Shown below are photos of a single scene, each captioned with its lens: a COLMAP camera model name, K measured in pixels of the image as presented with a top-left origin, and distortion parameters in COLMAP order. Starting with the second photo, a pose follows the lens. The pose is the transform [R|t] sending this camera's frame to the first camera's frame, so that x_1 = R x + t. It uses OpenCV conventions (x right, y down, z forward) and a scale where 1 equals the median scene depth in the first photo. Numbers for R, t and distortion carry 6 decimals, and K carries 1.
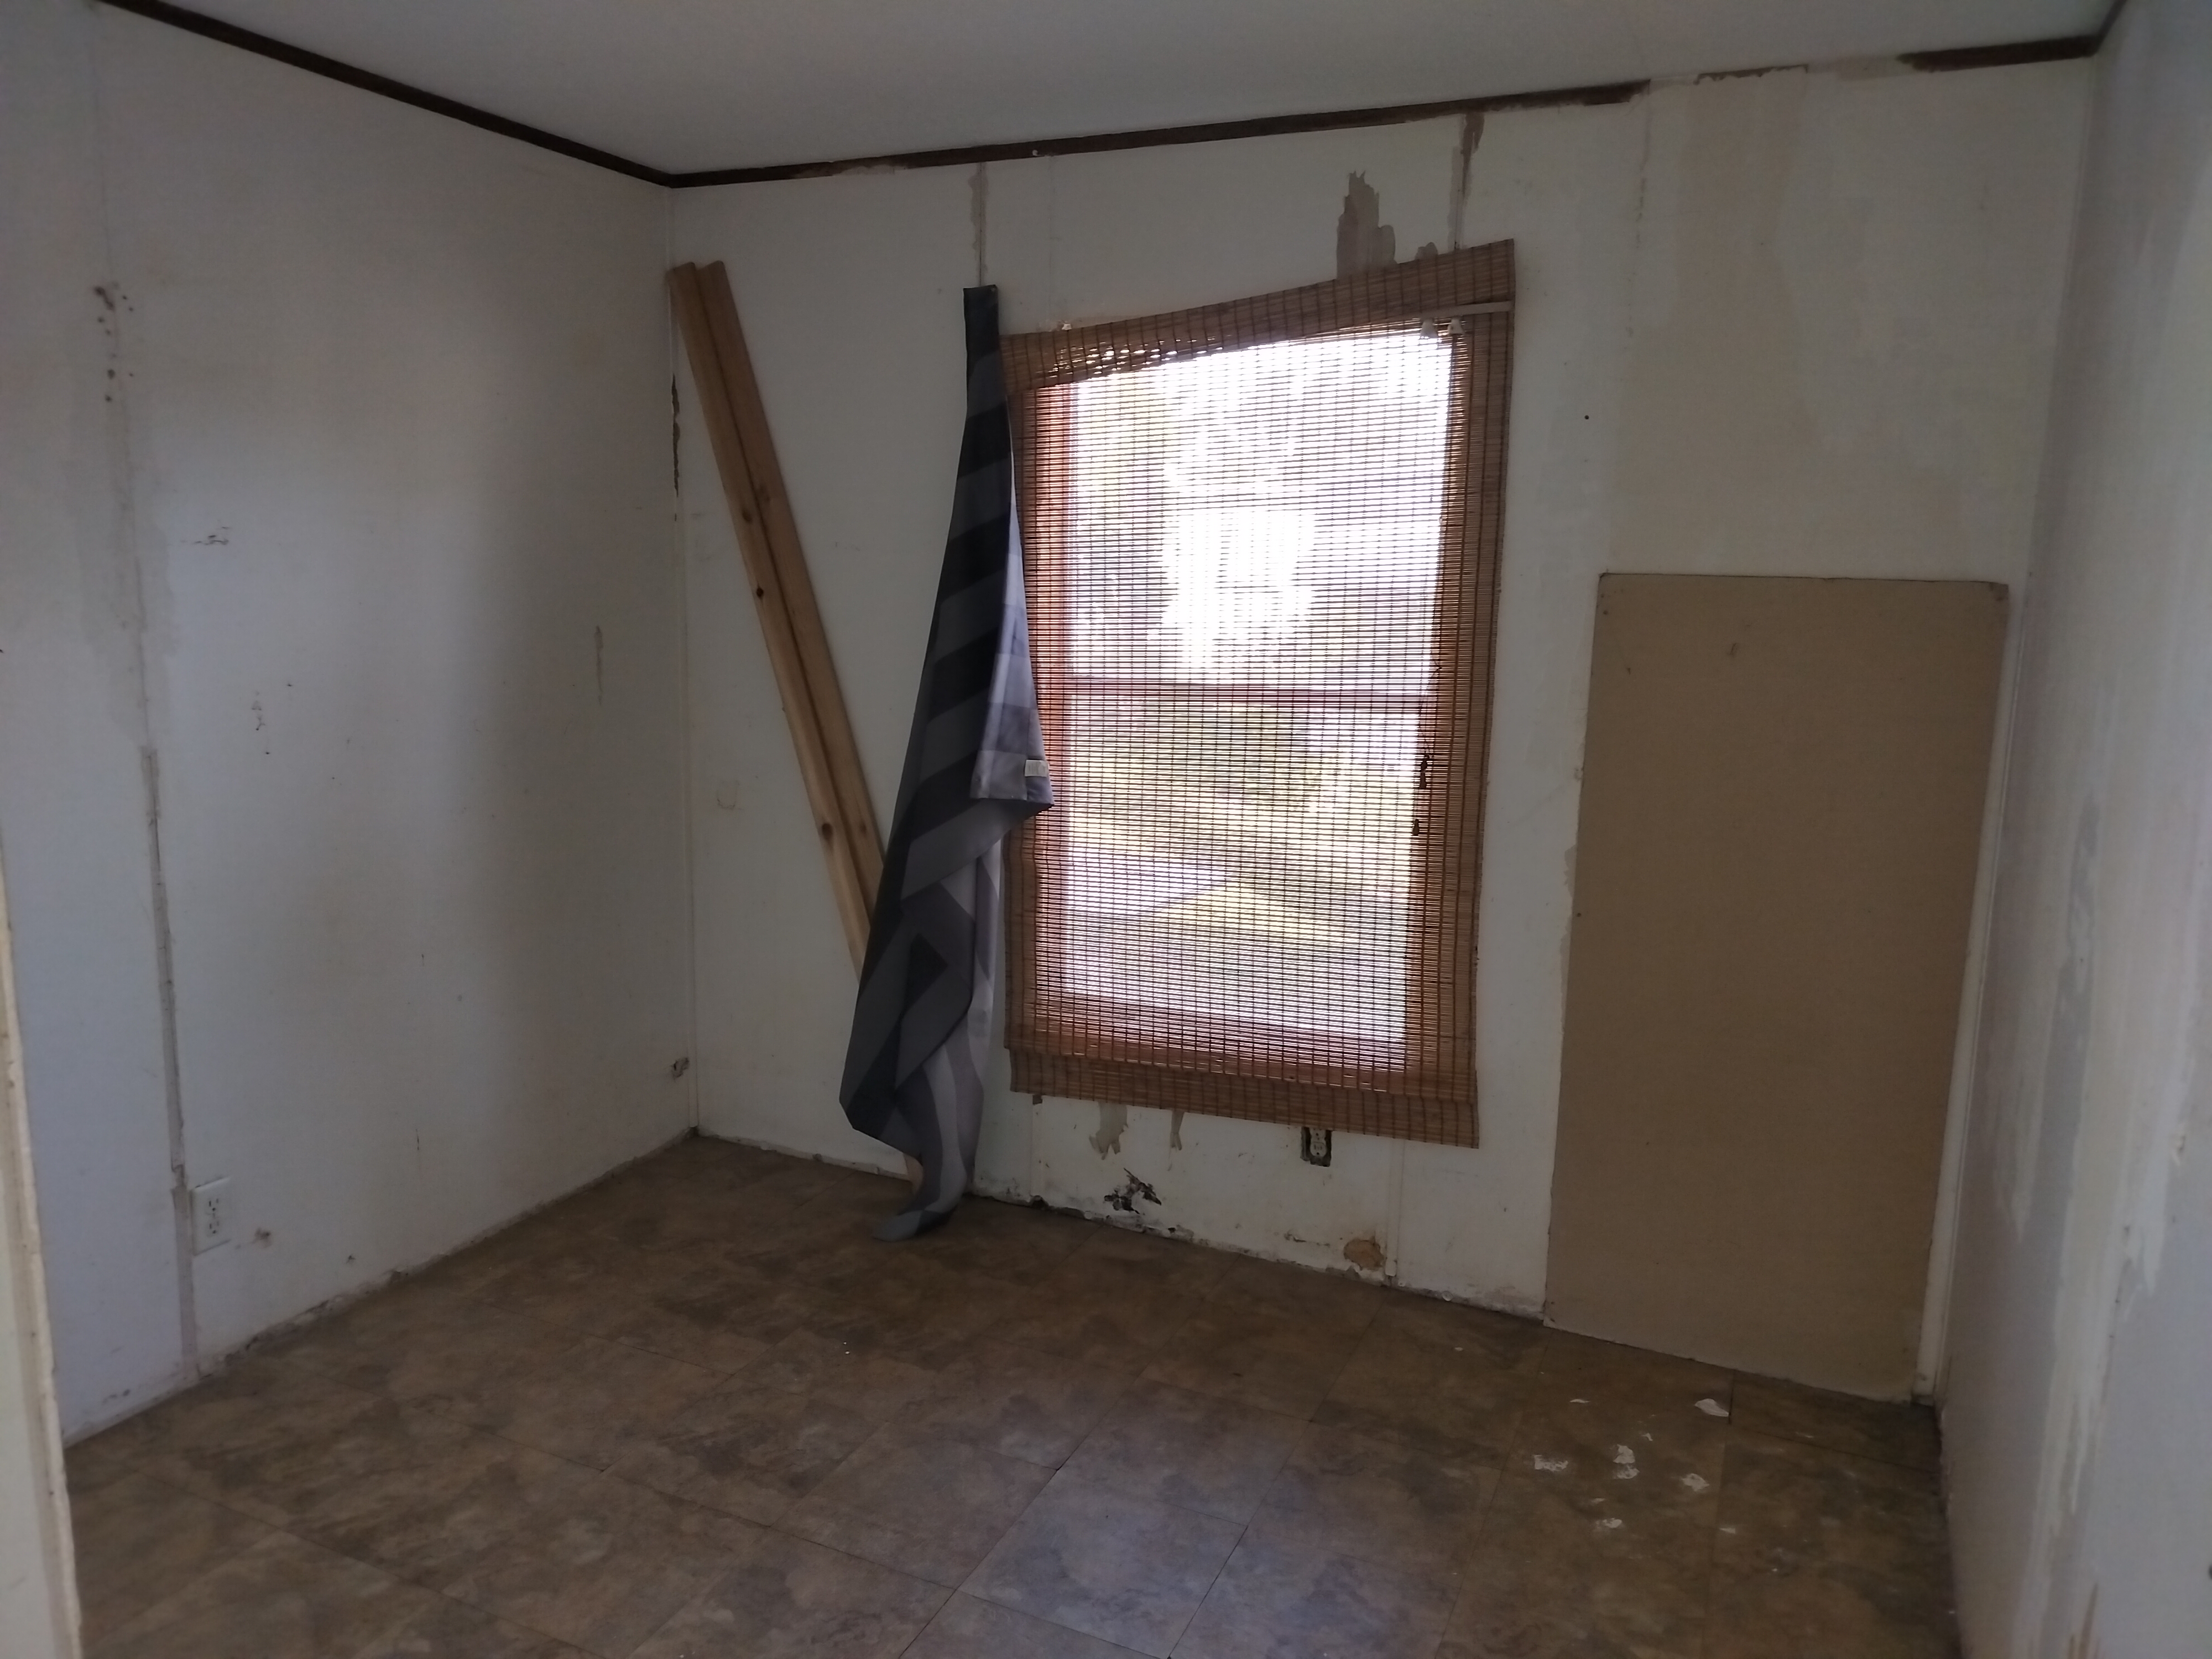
lens RADIAL K [[1550.5, 0, 1112.8], [0, 1550.5, 822.3], [0, 0, 1]] dist [0.089038, -0.093093]
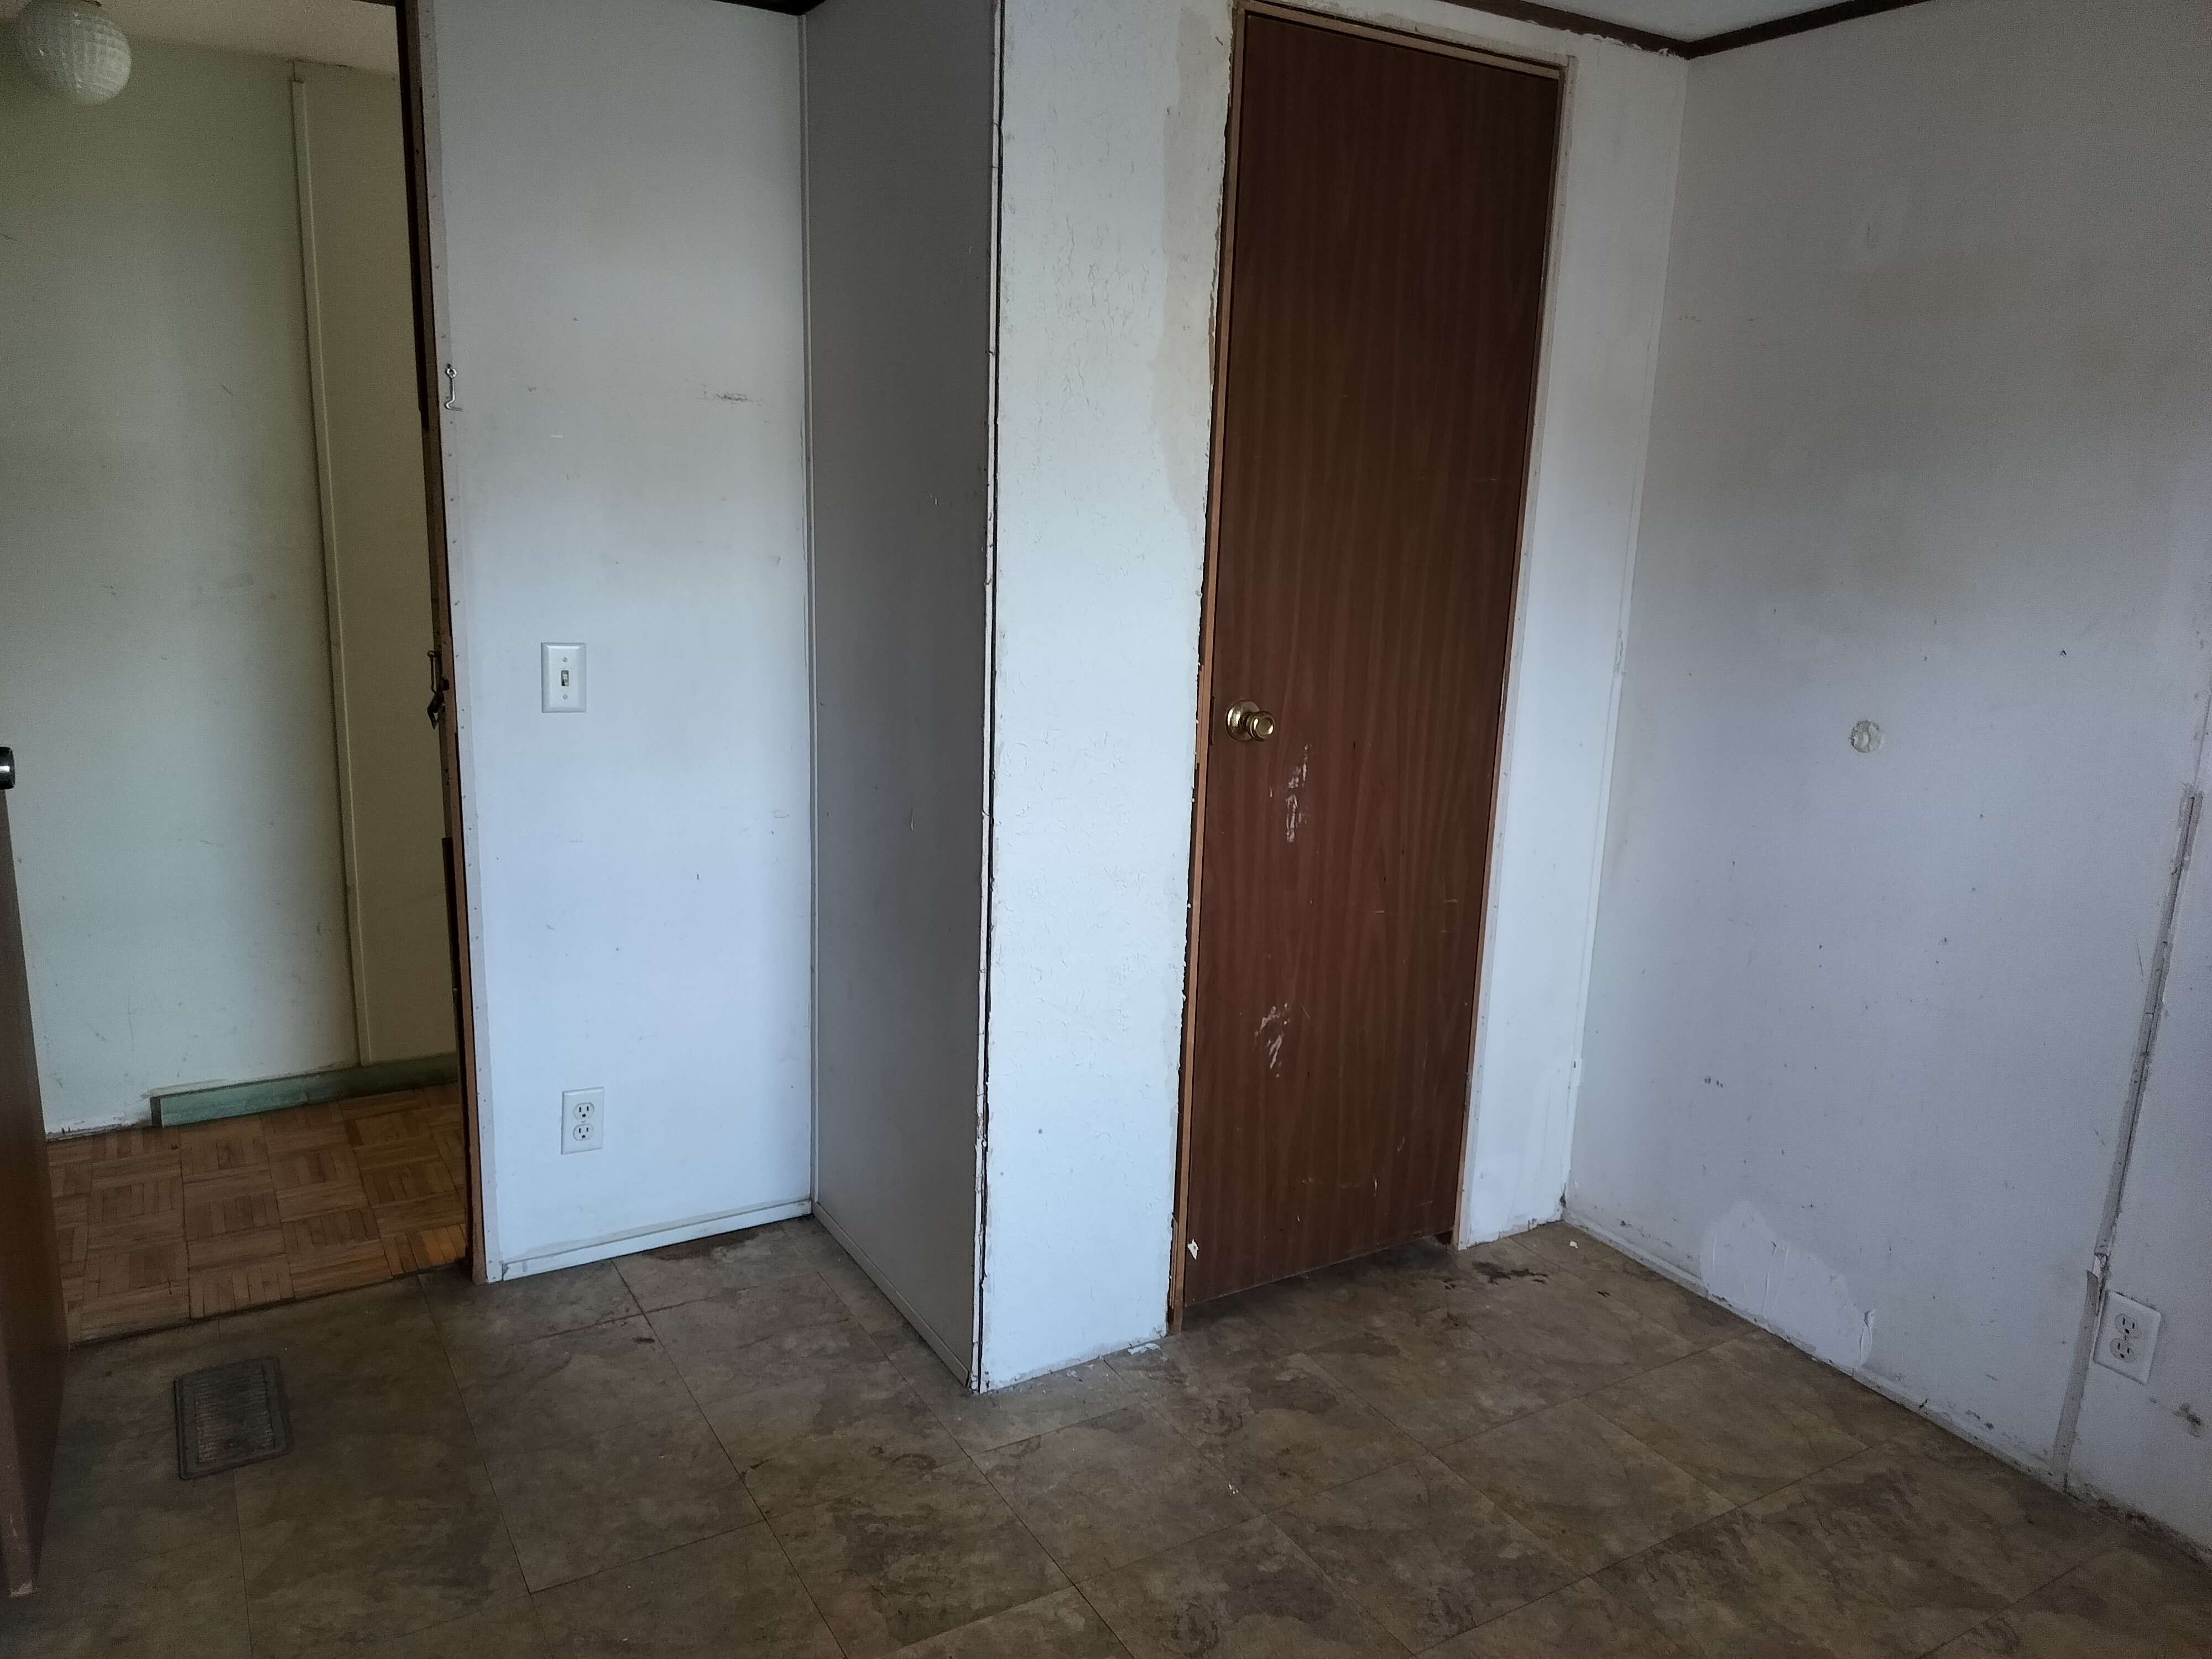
lens RADIAL K [[1550.5, 0, 1112.8], [0, 1550.5, 822.3], [0, 0, 1]] dist [0.089038, -0.093093]
pose [[-0.560850, 0.132388, -0.817264, 0.414822], [-0.198067, 0.937013, 0.287710, -0.155286], [0.803876, 0.323235, -0.499301, 0.931491]]
